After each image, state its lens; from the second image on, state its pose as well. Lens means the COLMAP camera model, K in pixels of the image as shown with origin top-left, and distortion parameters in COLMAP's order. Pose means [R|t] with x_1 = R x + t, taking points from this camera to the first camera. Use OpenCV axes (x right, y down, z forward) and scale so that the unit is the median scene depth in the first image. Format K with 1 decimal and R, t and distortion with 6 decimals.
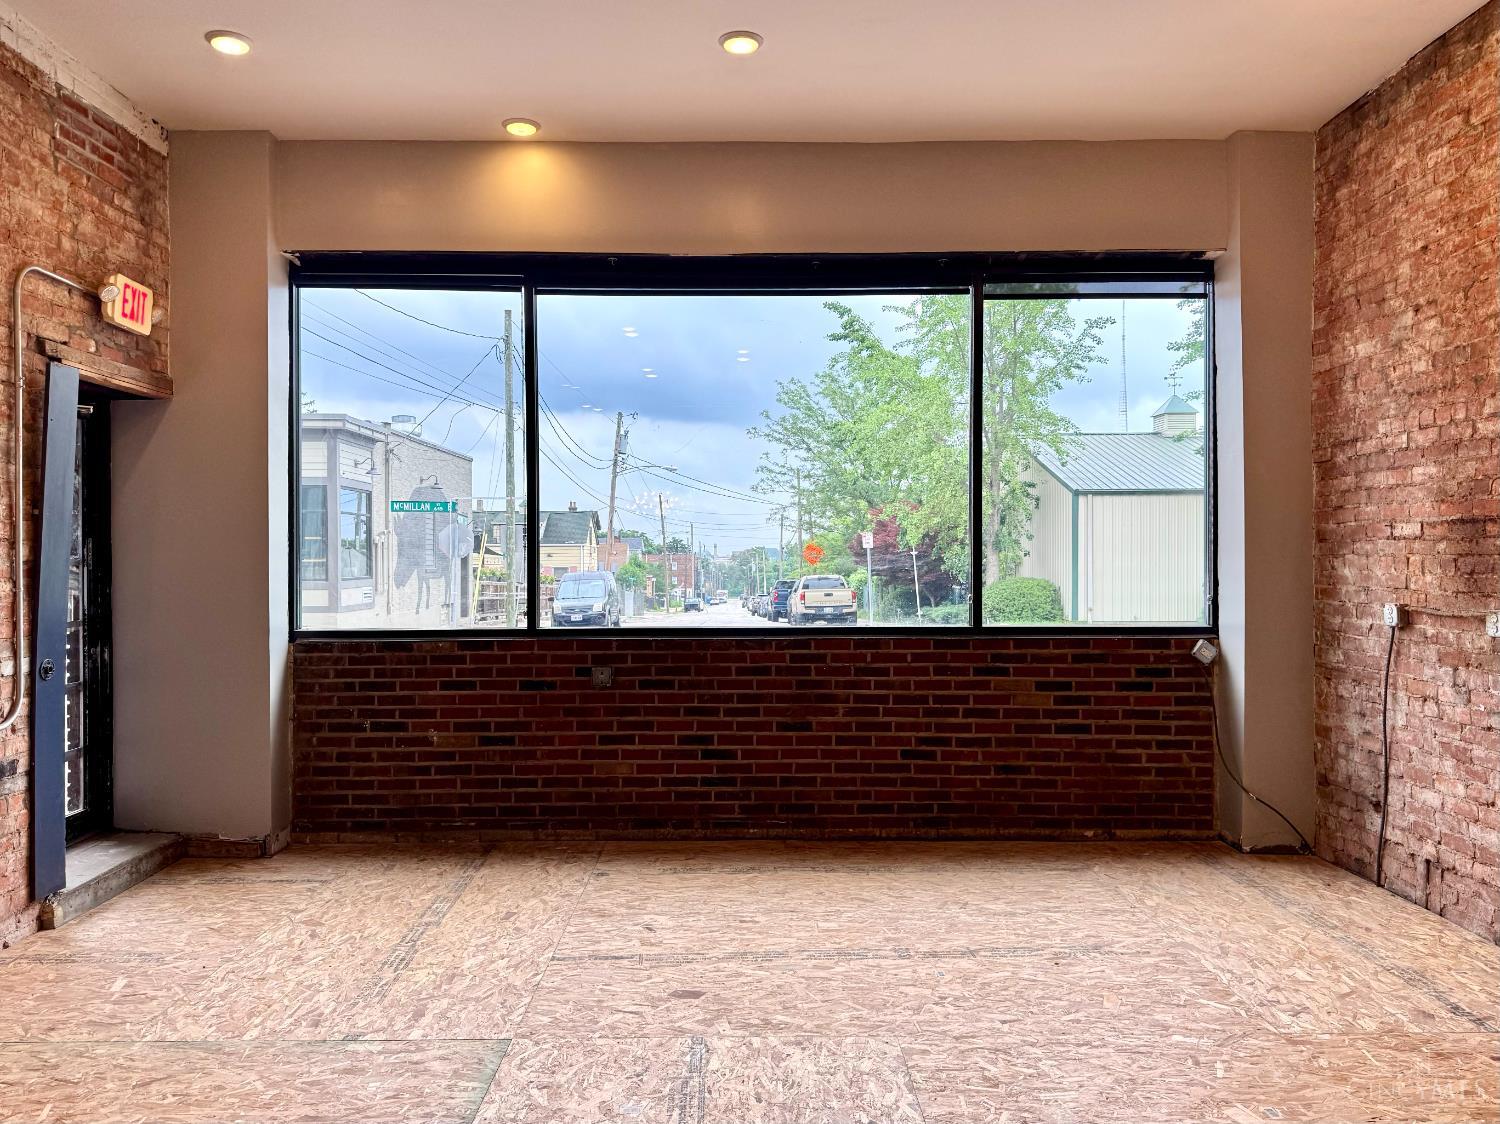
lens RADIAL K [[1086.7, 0, 754.3], [0, 1086.7, 563.7], [0, 0, 1]] dist [0.013848, -0.003906]
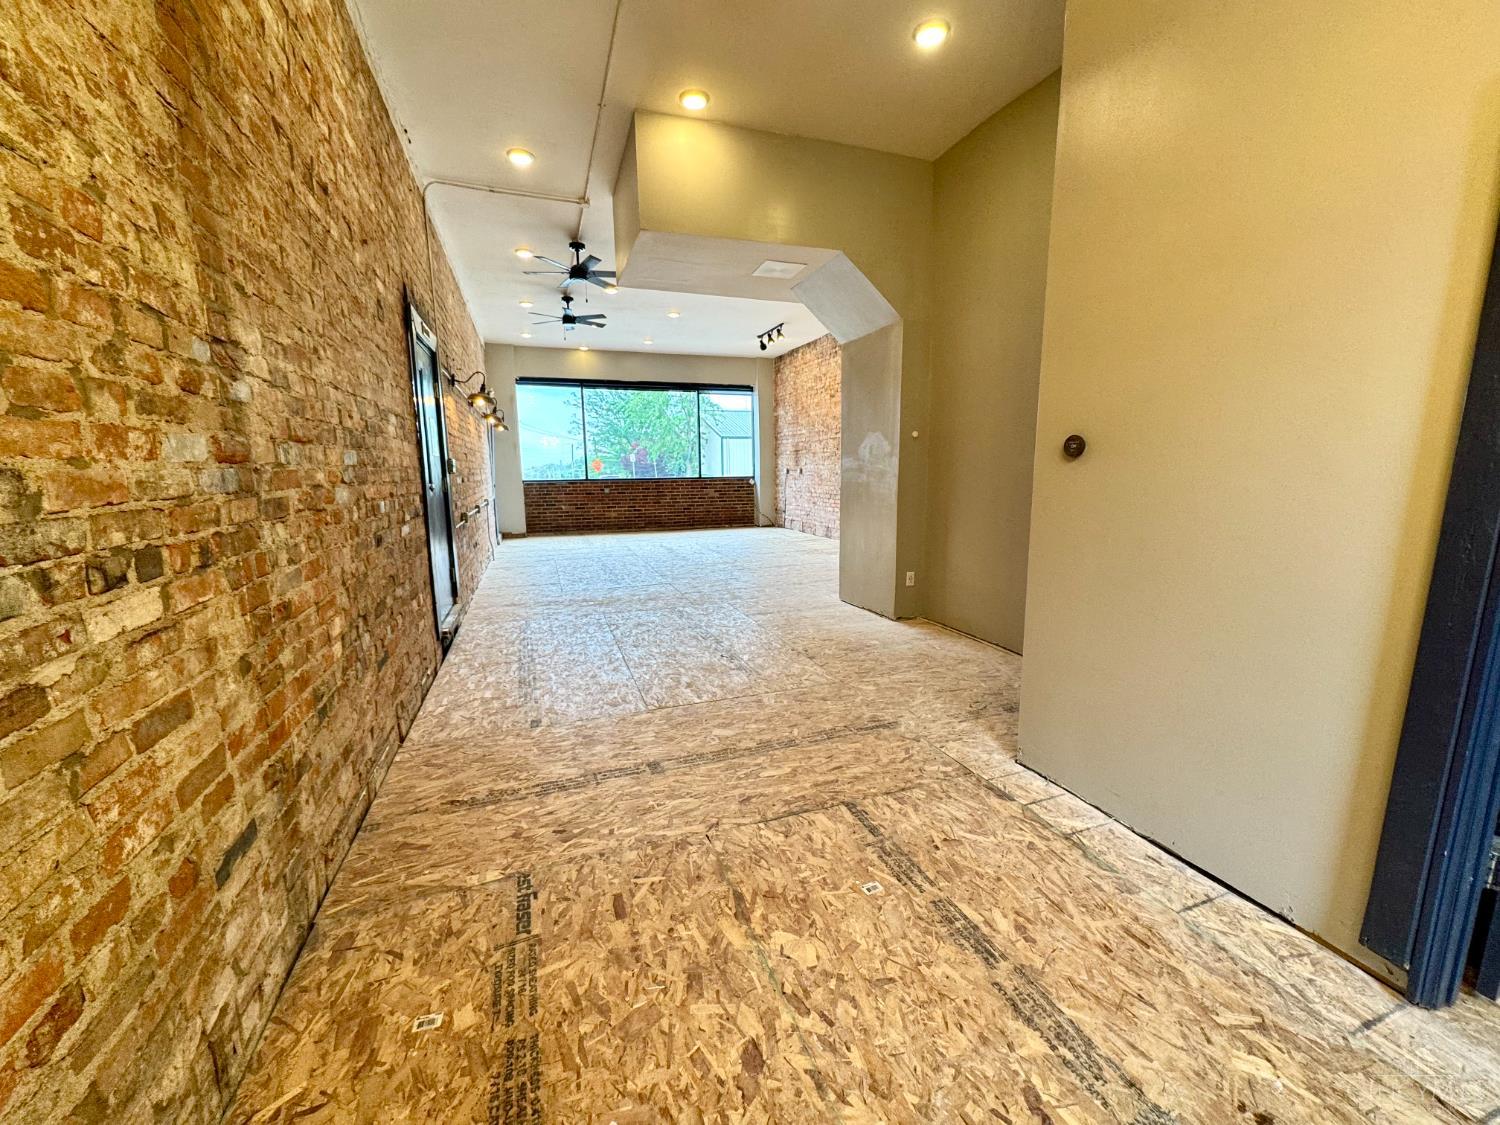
lens RADIAL K [[595.0, 0, 752.9], [0, 595.0, 567.1], [0, 0, 1]] dist [-0.001576, -0.000037]
pose [[0.943912, -0.064143, 0.323908, -0.417575], [0.012407, 0.987148, 0.159328, 0.045585], [-0.329965, -0.146373, 0.932576, -1.425529]]
